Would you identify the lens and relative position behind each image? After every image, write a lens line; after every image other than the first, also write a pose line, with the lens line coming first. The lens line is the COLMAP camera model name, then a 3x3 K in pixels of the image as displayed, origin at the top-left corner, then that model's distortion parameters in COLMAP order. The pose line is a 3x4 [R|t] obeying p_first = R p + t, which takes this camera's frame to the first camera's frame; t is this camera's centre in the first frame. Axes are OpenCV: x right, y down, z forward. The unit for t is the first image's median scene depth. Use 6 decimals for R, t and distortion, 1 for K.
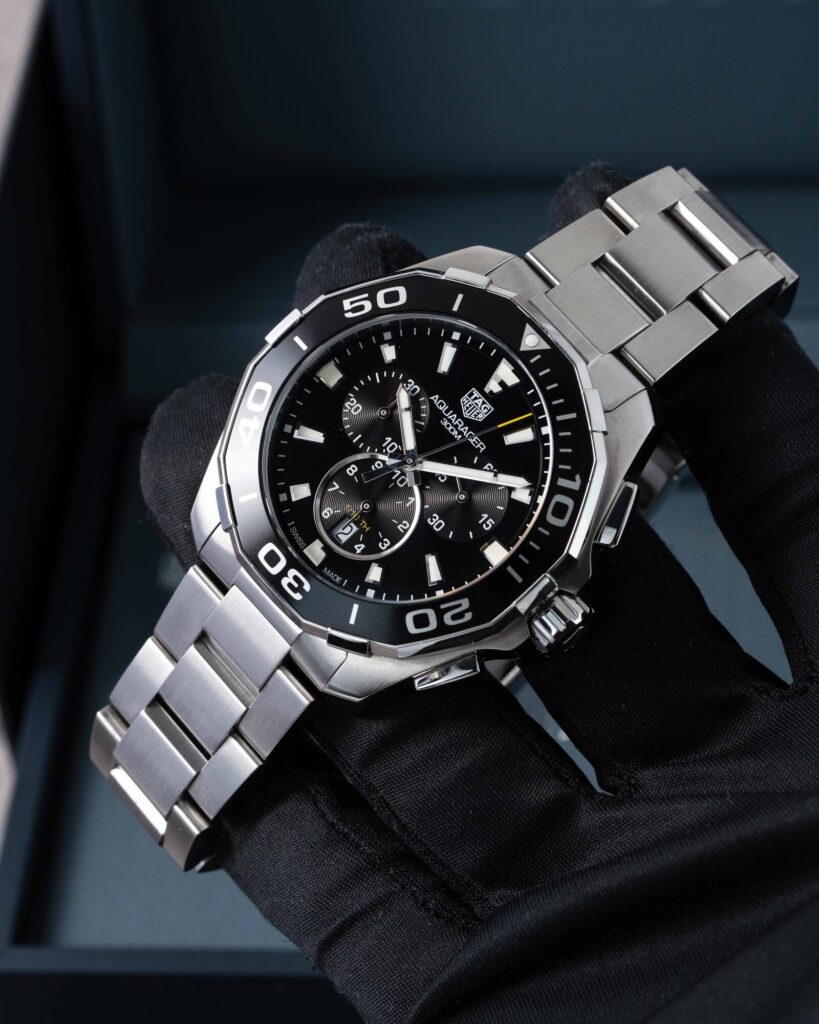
lens RADIAL K [[4914.2, 0, 407.6], [0, 4914.2, 511.8], [0, 0, 1]] dist [-0.241373, 0.000000]
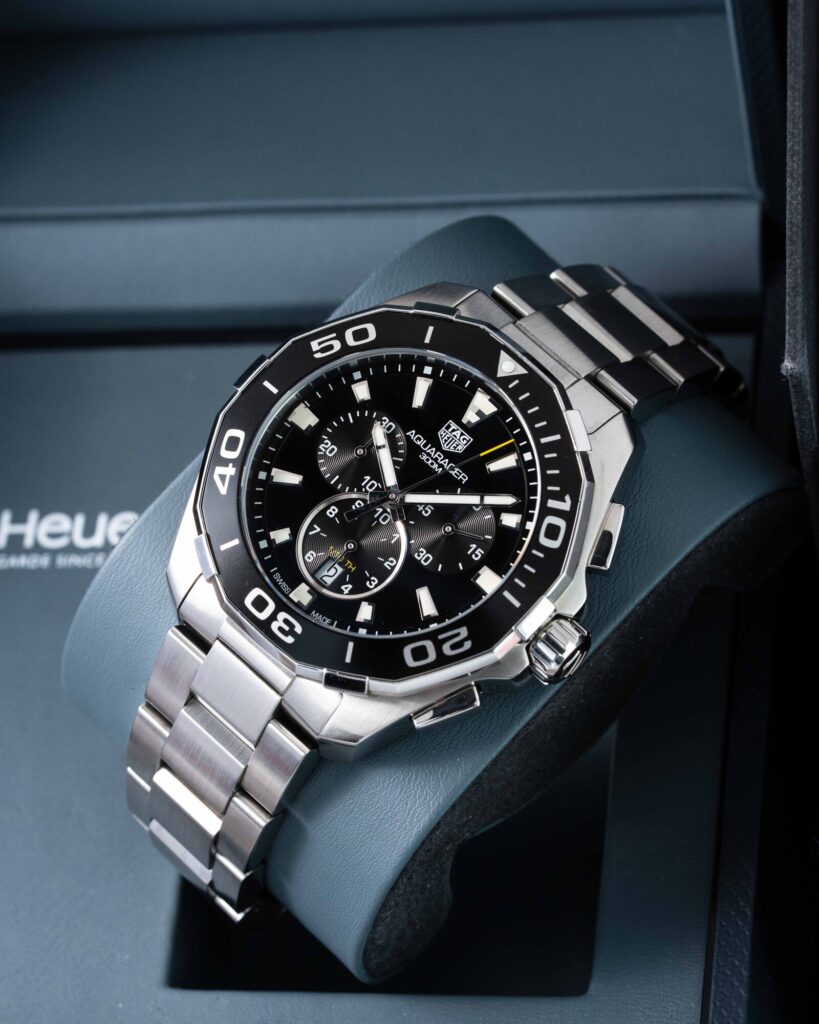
lens RADIAL K [[4914.2, 0, 410.2], [0, 4914.2, 511.5], [0, 0, 1]] dist [-0.241373, 0.000000]
pose [[0.994265, -0.061194, 0.087707, -0.082258], [0.068538, 0.994163, -0.083324, 0.074670], [-0.082096, 0.088857, 0.992655, 0.024411]]
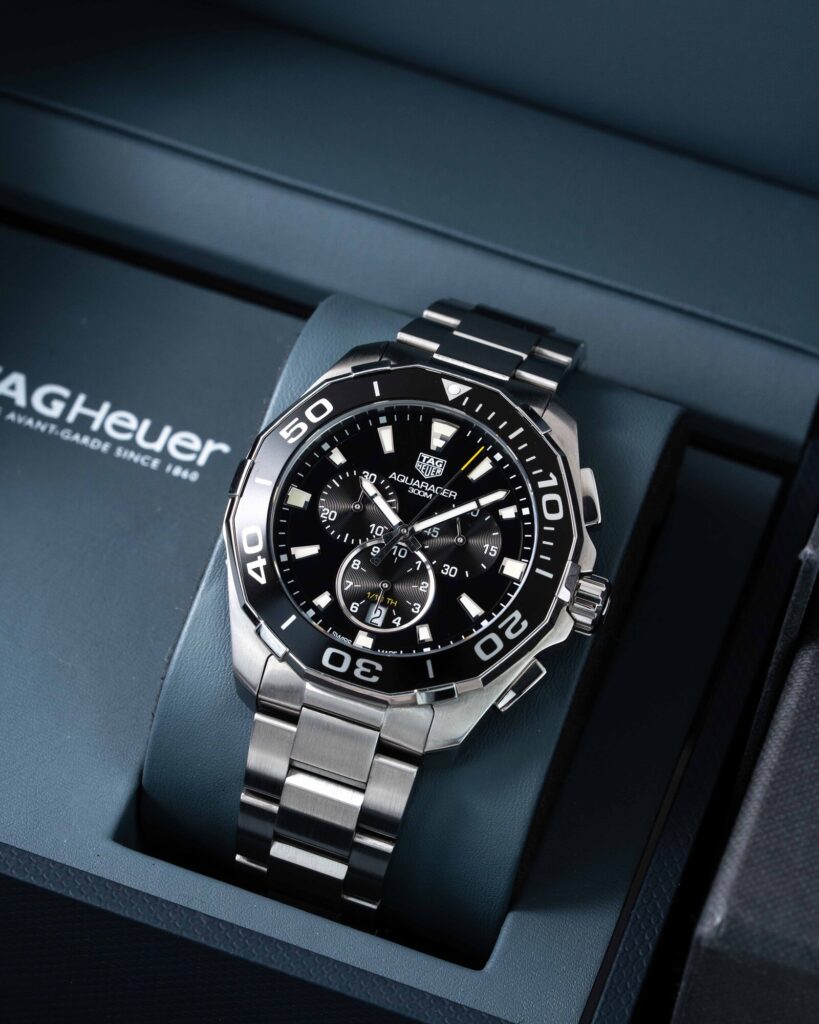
lens RADIAL K [[4914.2, 0, 410.0], [0, 4914.2, 510.5], [0, 0, 1]] dist [-0.241373, 0.000000]
pose [[0.861983, -0.399842, 0.311626, -0.343006], [0.440031, 0.895380, -0.068314, 0.062021], [-0.251709, 0.196011, 0.947746, -0.056581]]
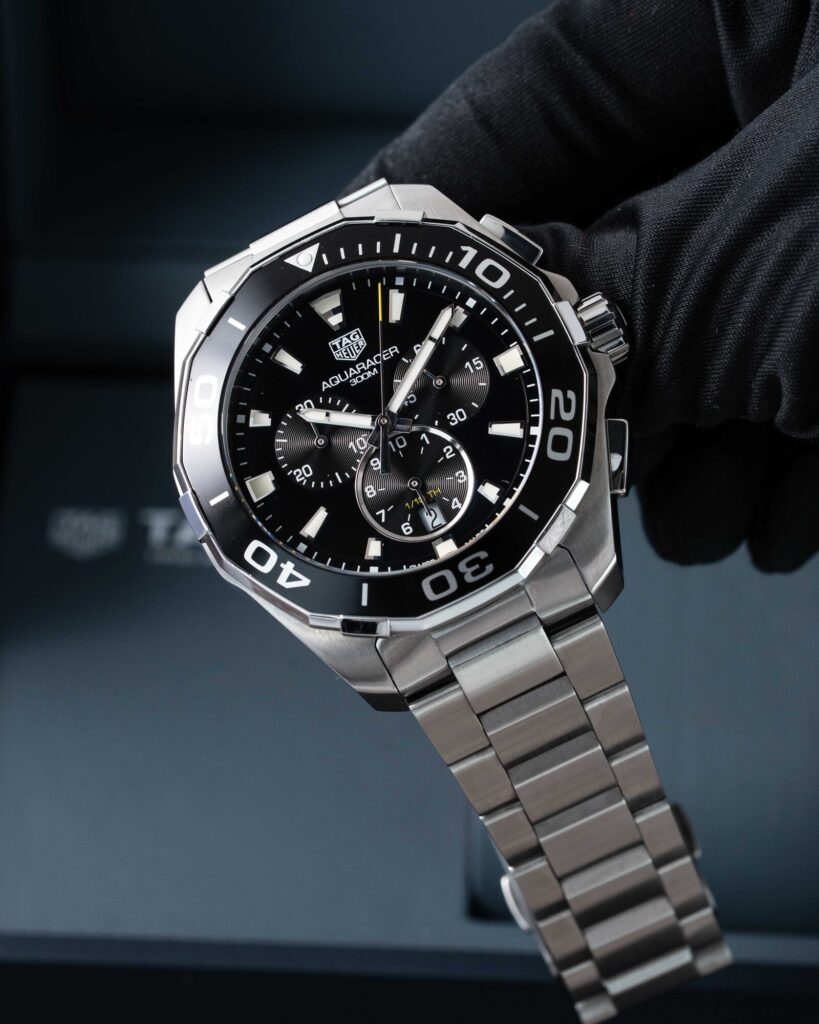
lens RADIAL K [[4914.2, 0, 409.2], [0, 4914.2, 512.4], [0, 0, 1]] dist [-0.241373, 0.000000]
pose [[0.308752, -0.865349, 0.394770, -0.374040], [0.944586, 0.327617, -0.020619, 0.018485], [-0.111491, 0.379260, 0.918549, 0.163918]]
